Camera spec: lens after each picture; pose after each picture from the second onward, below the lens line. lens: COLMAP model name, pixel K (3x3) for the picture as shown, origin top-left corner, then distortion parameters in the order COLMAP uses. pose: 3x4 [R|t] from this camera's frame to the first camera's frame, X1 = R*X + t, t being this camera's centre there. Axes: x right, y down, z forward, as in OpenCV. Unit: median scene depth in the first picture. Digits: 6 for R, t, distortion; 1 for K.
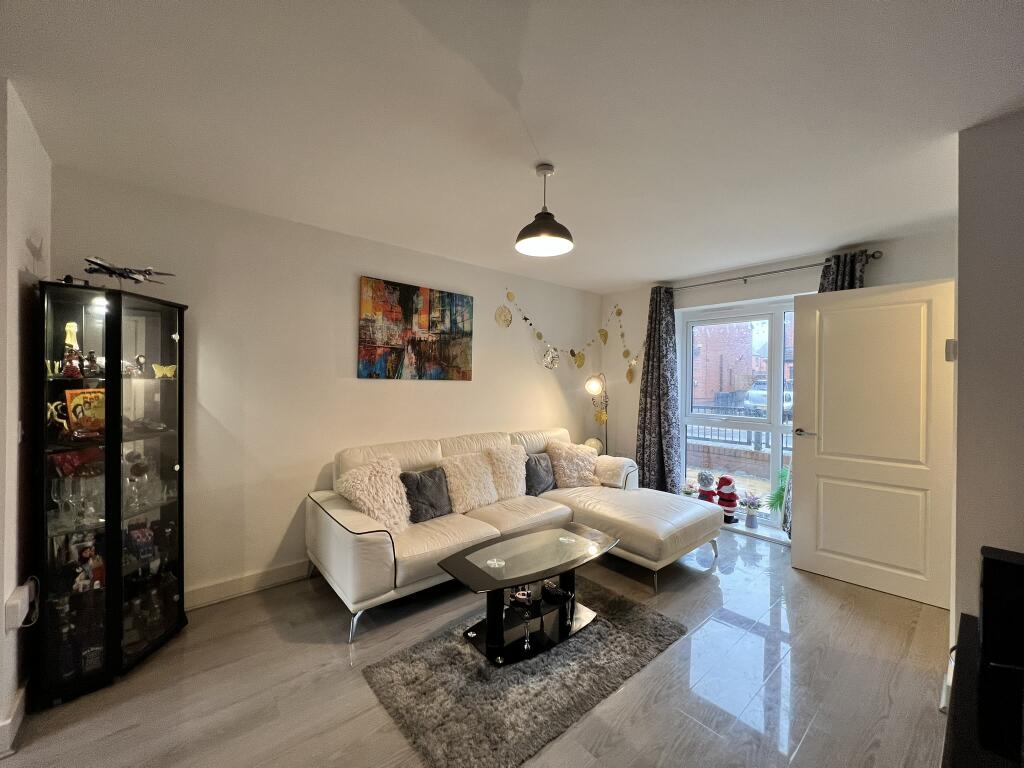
lens RADIAL K [[409.5, 0, 511.7], [0, 409.5, 381.3], [0, 0, 1]] dist [0.000503, -0.000529]
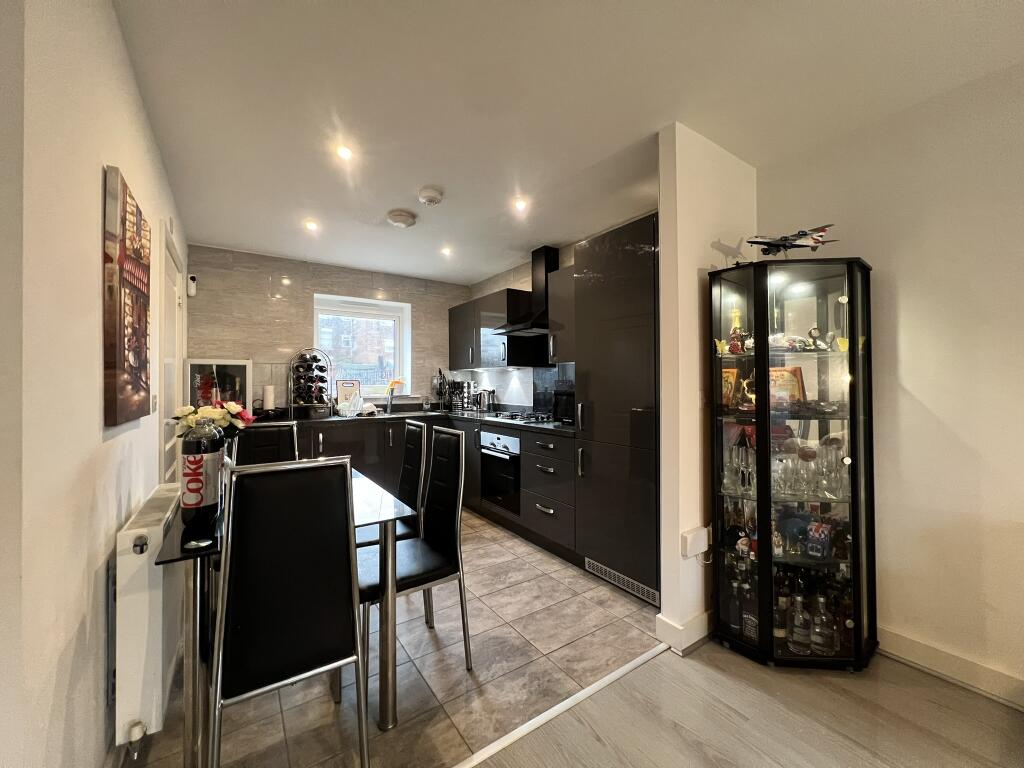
lens RADIAL K [[408.6, 0, 510.5], [0, 408.6, 381.0], [0, 0, 1]] dist [-0.003481, -0.000068]
pose [[-0.111880, -0.021137, -0.993497, 0.035853], [0.000152, 0.999773, -0.021288, 0.044070], [0.993722, -0.002533, -0.111852, 0.267816]]
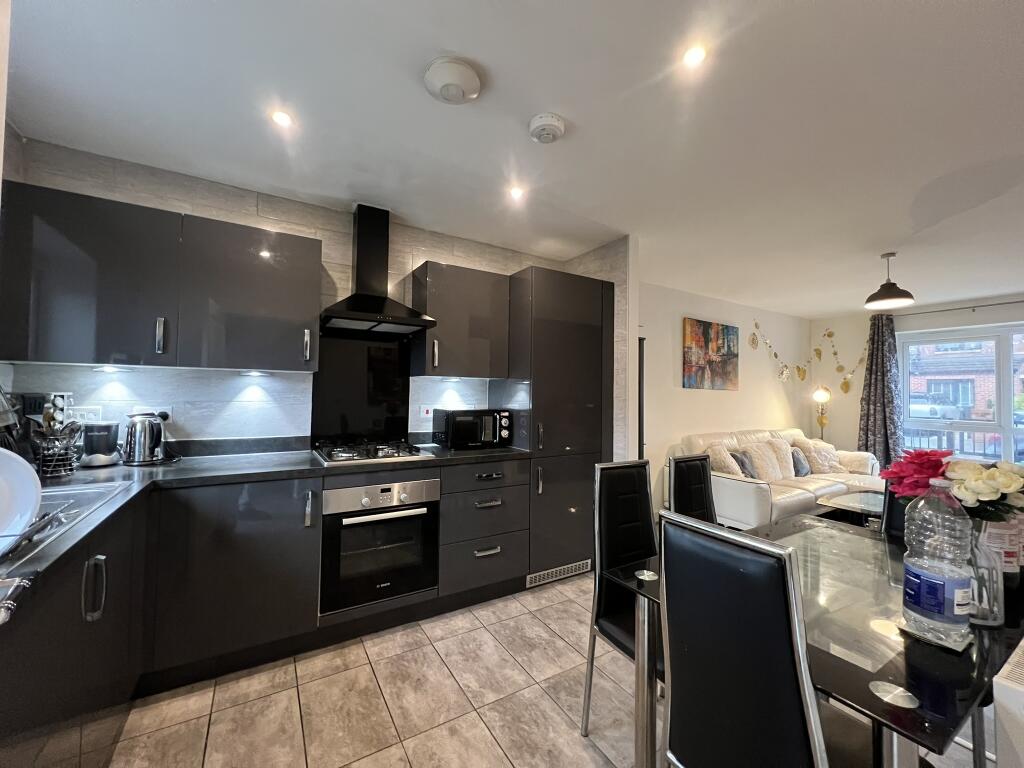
lens RADIAL K [[408.6, 0, 511.8], [0, 408.6, 380.7], [0, 0, 1]] dist [-0.003481, -0.000068]
pose [[0.986880, -0.000206, -0.161455, -0.653059], [-0.004893, 0.999502, -0.031186, 0.013115], [0.161381, 0.031567, 0.986387, -0.458541]]
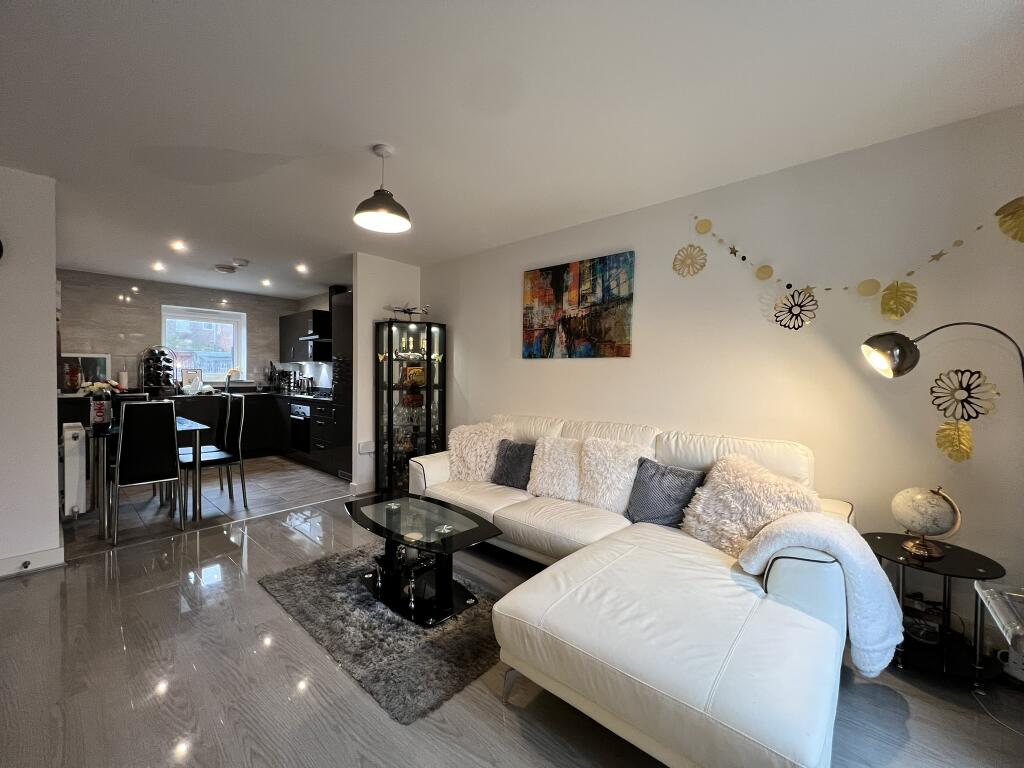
lens RADIAL K [[408.6, 0, 509.9], [0, 408.6, 380.8], [0, 0, 1]] dist [-0.003481, -0.000068]
pose [[0.137968, 0.003860, -0.990429, 0.701761], [-0.009105, 0.999955, 0.002629, 0.047851], [0.990395, 0.008655, 0.137997, 0.704686]]
